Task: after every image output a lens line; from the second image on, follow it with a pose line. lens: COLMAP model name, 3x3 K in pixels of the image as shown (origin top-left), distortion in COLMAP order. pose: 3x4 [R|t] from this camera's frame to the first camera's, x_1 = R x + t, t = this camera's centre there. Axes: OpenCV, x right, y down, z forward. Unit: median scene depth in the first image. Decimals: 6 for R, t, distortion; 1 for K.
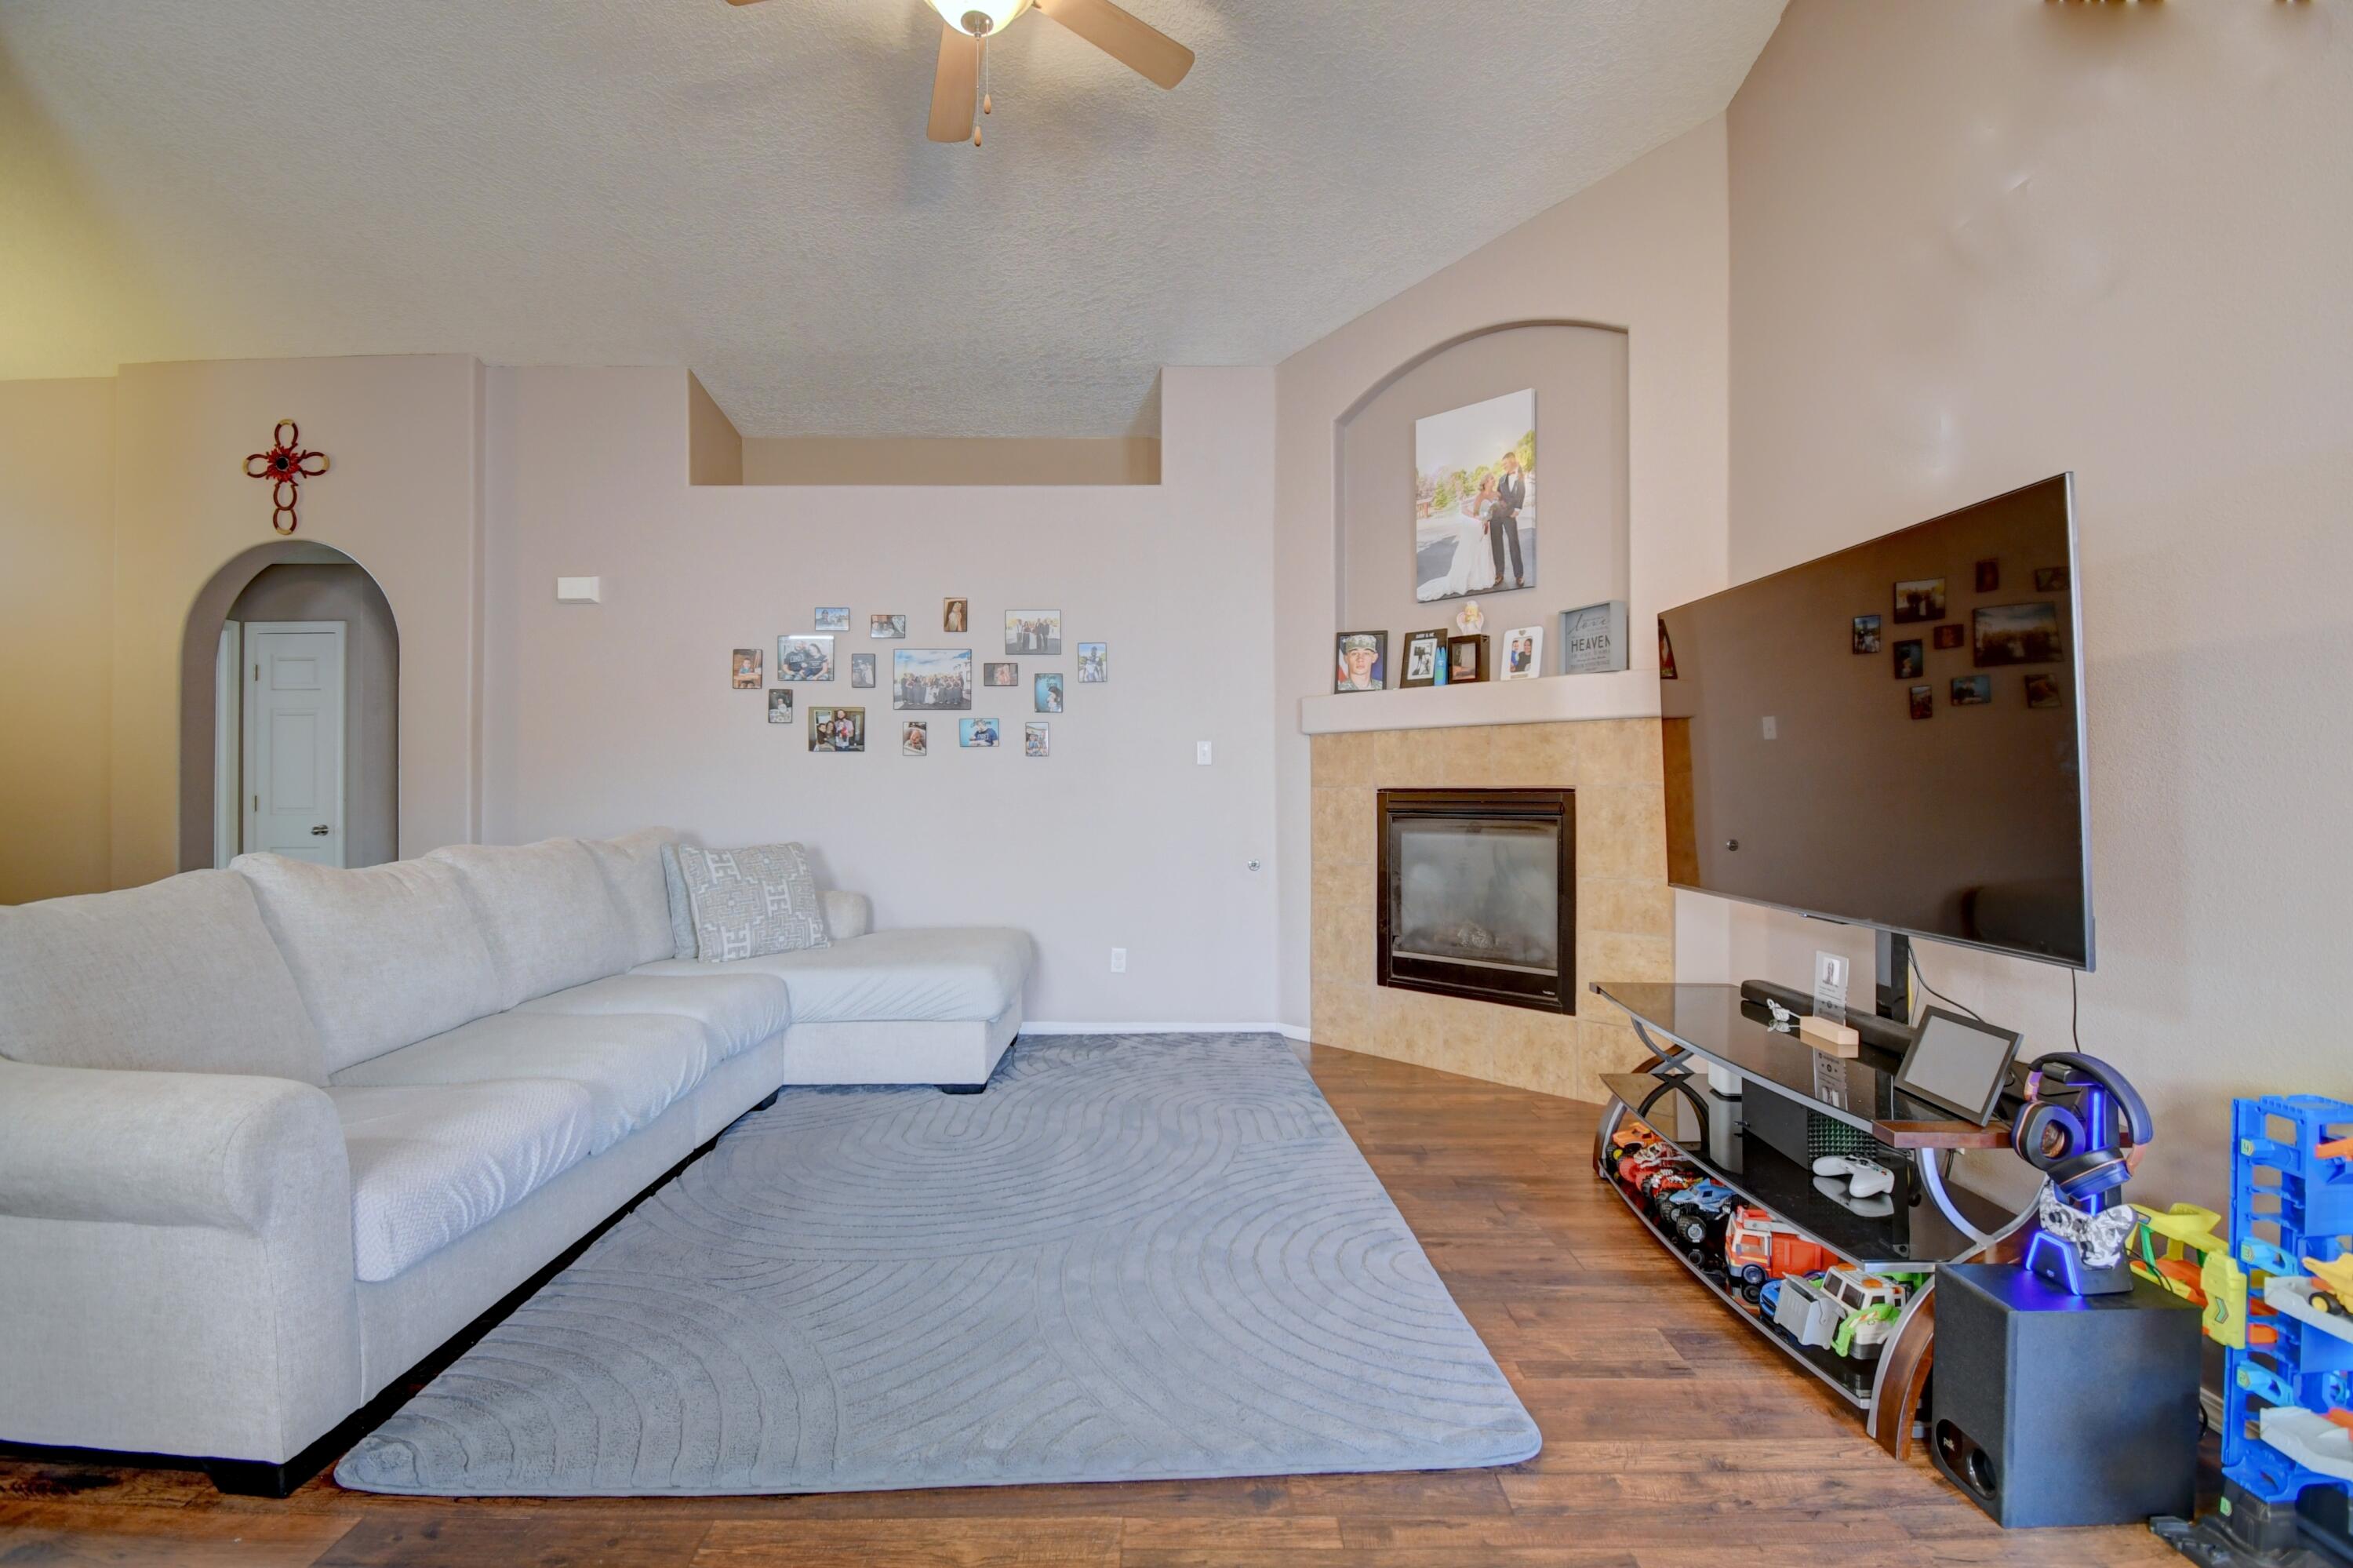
lens RADIAL K [[1043.9, 0, 1176.5], [0, 1043.9, 784.0], [0, 0, 1]] dist [0.025084, -0.029580]
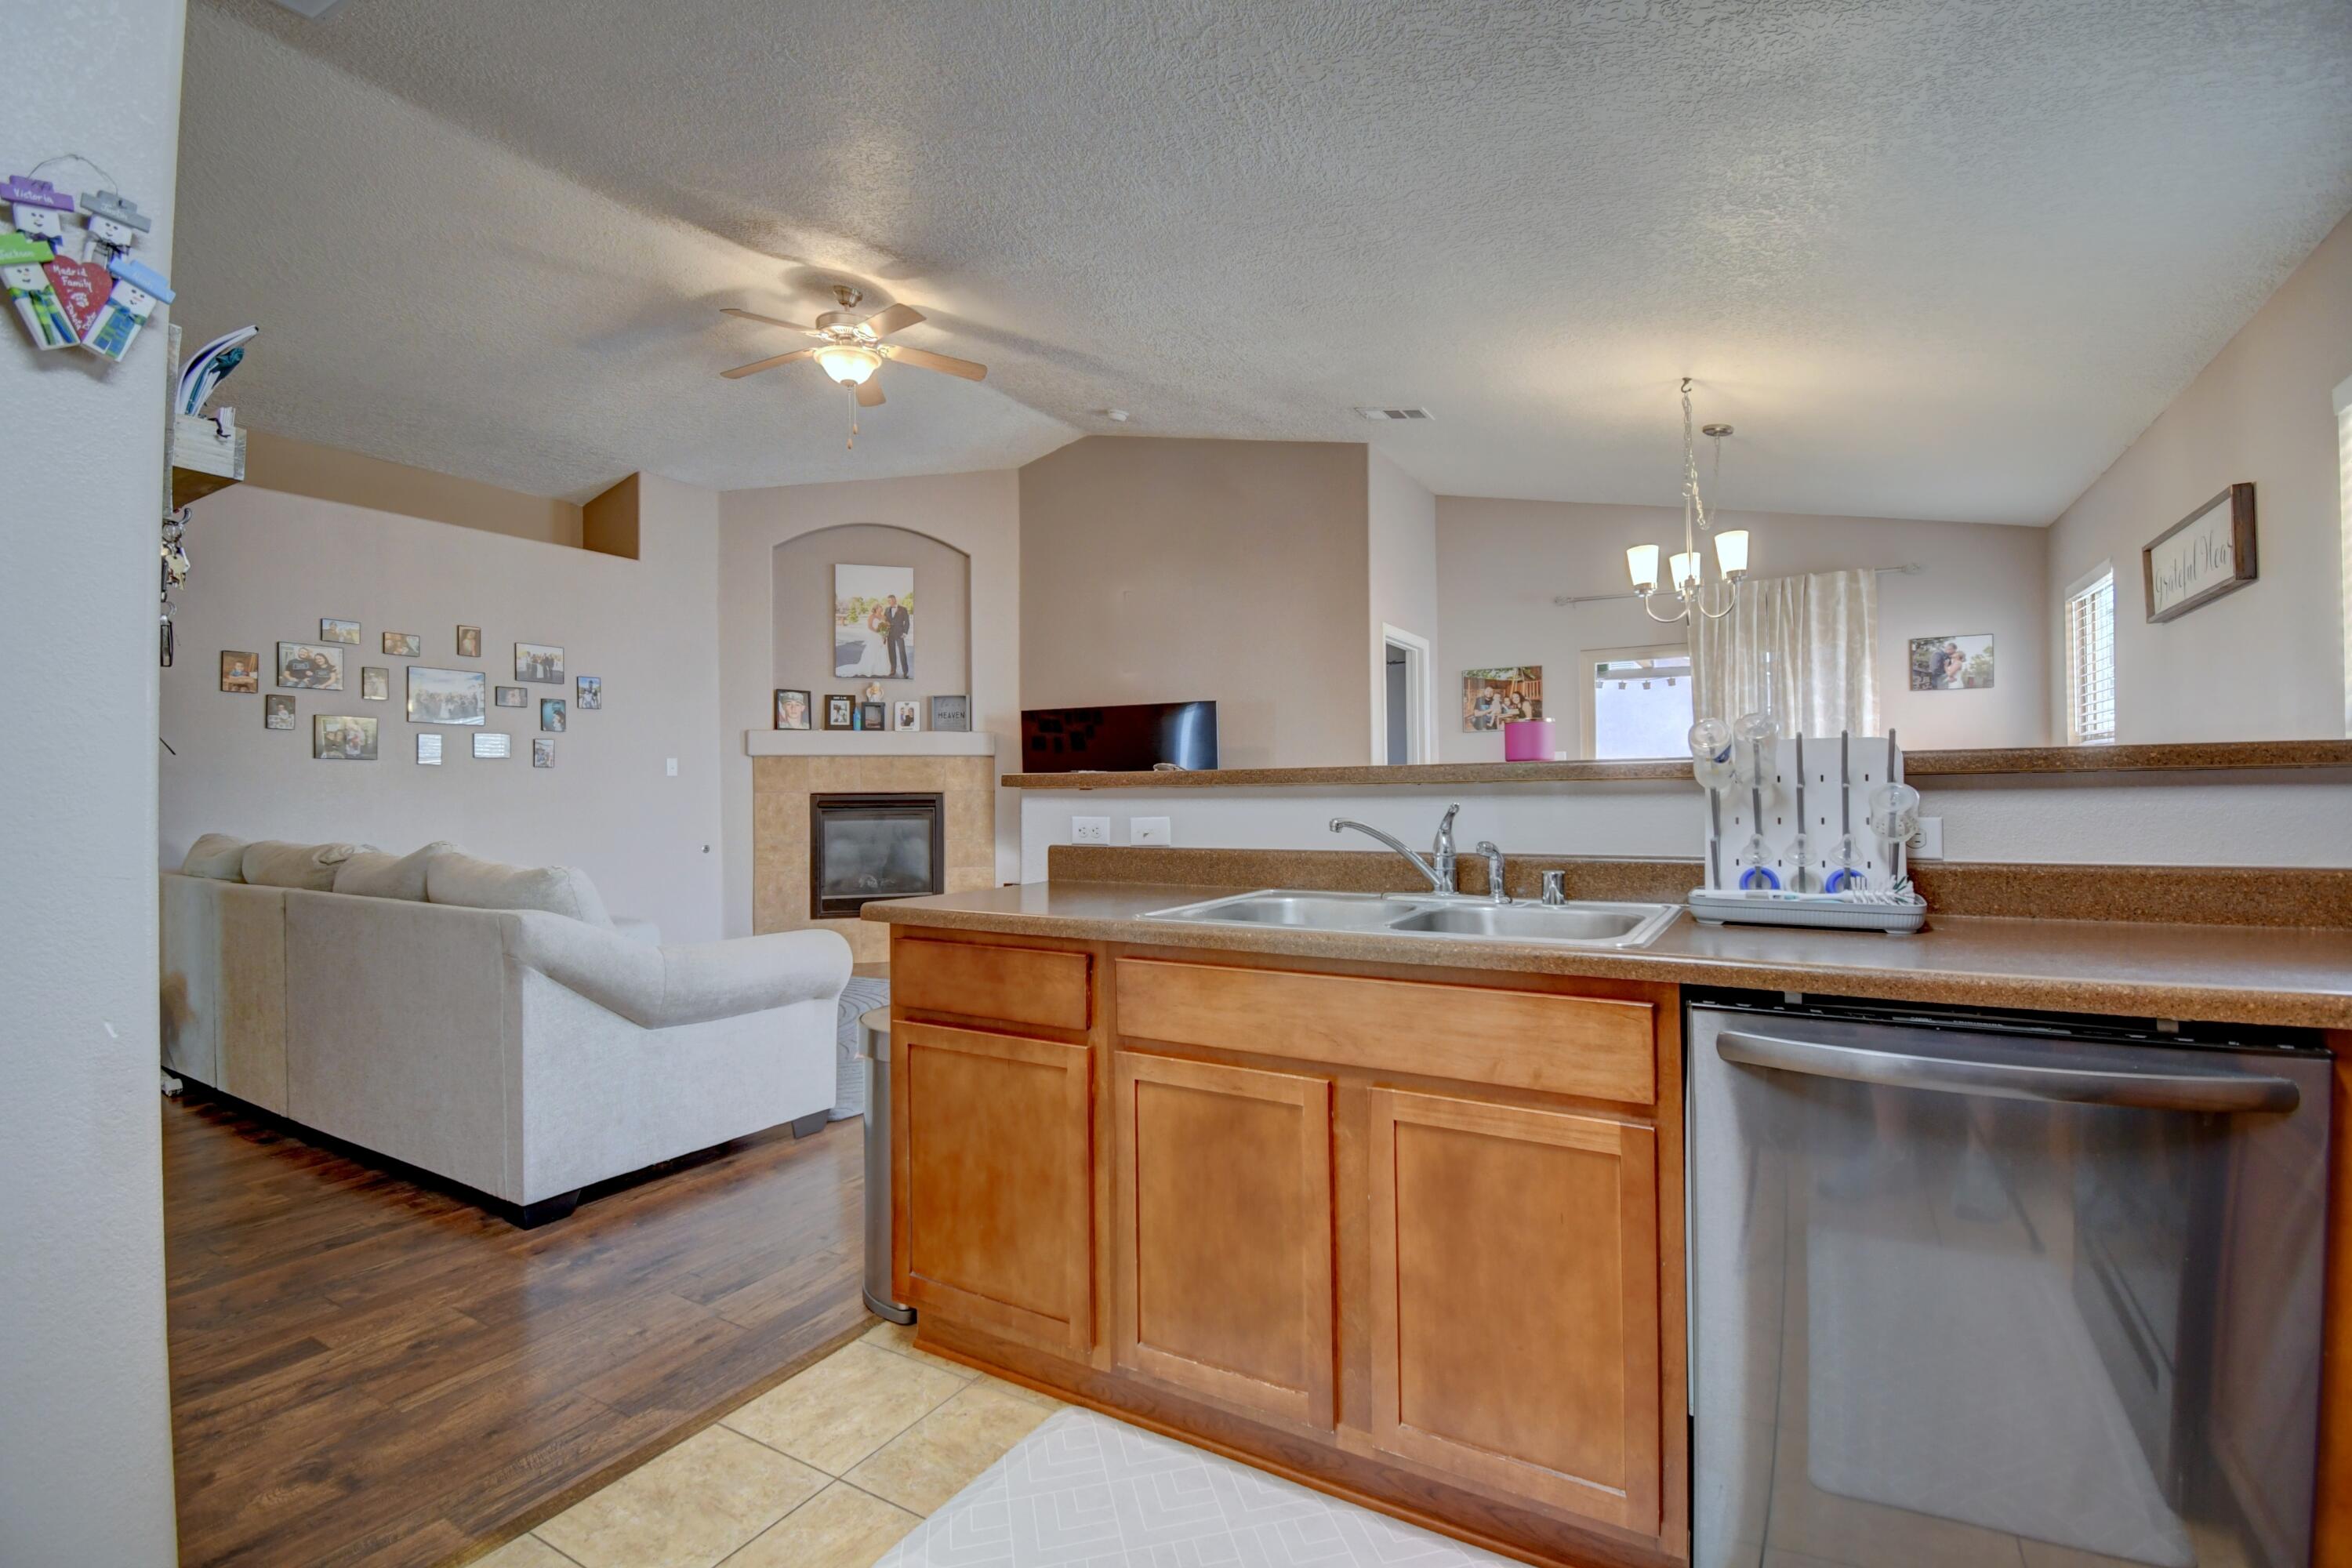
lens RADIAL K [[1043.4, 0, 1176.0], [0, 1043.4, 784.0], [0, 0, 1]] dist [0.025084, -0.029580]
pose [[0.510838, 0.004868, 0.859663, -0.846230], [0.001359, 0.999978, -0.006470, 0.001601], [-0.859676, 0.004474, 0.510820, -0.256233]]
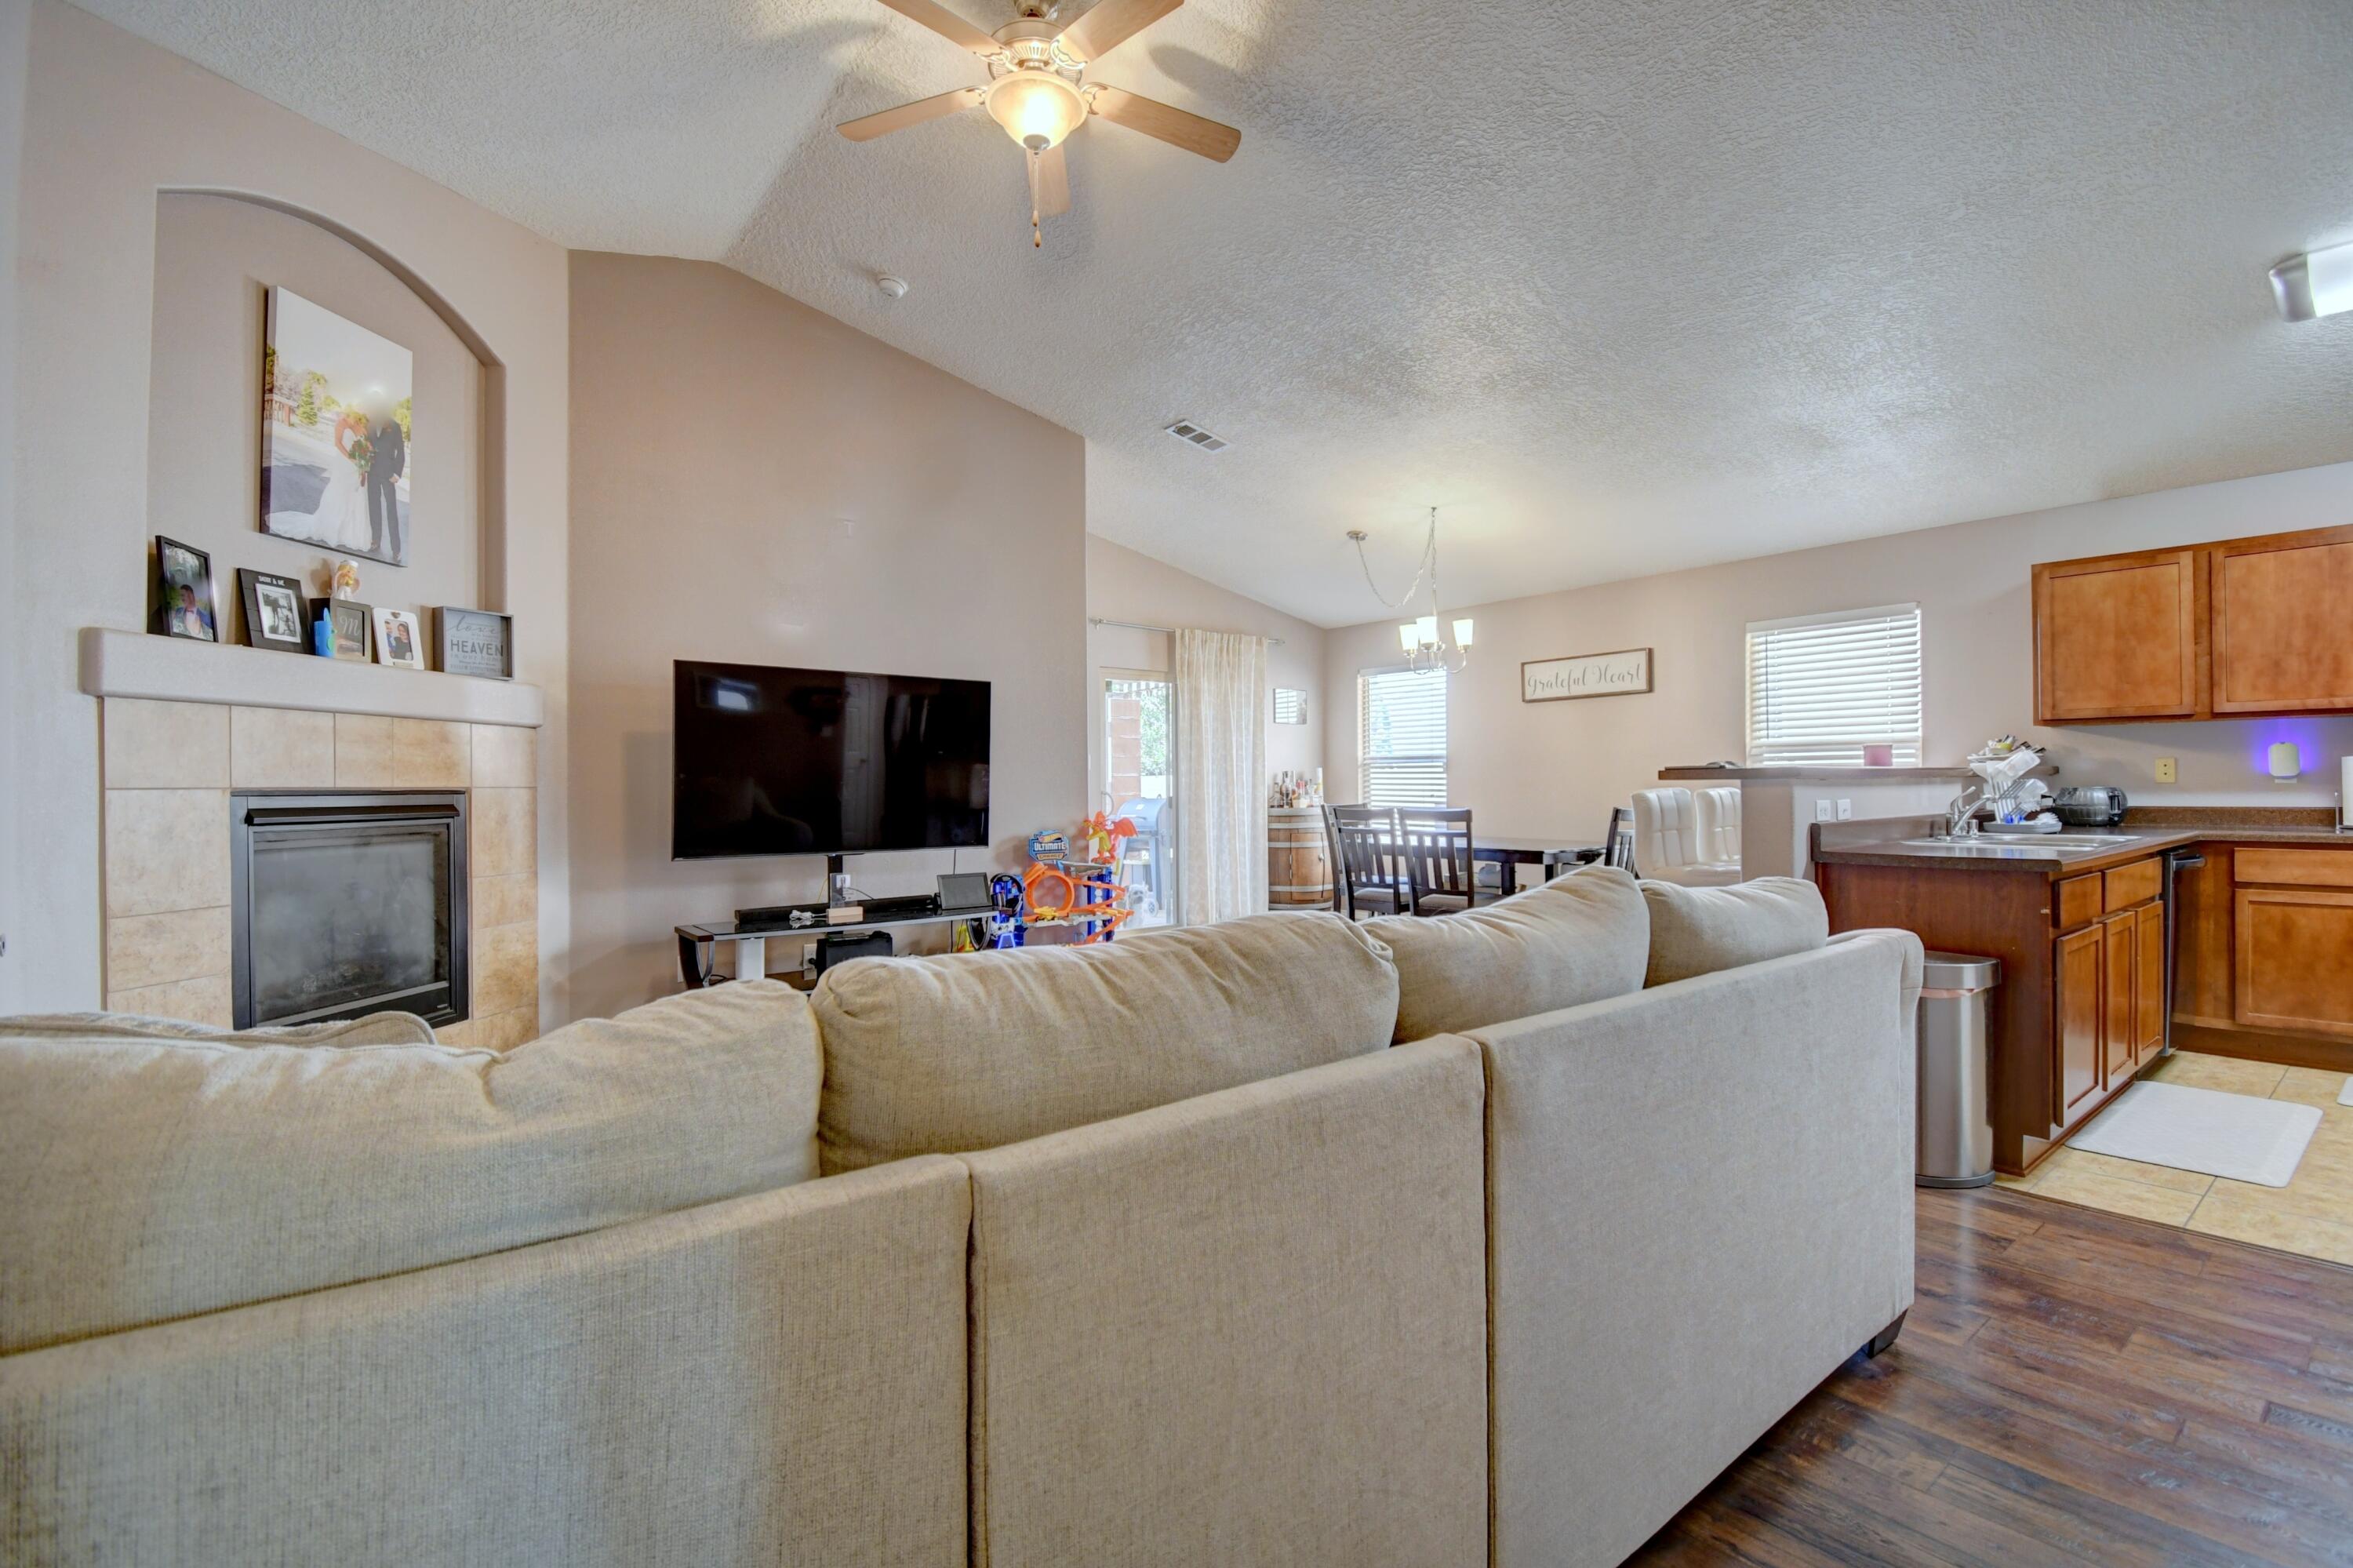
lens RADIAL K [[1045.2, 0, 1186.1], [0, 1045.2, 787.5], [0, 0, 1]] dist [0.000849, -0.016136]
pose [[-0.615530, 0.004992, 0.788098, -0.691337], [0.002079, 0.999987, -0.004710, 0.006556], [-0.788111, -0.001261, -0.615532, 0.902422]]
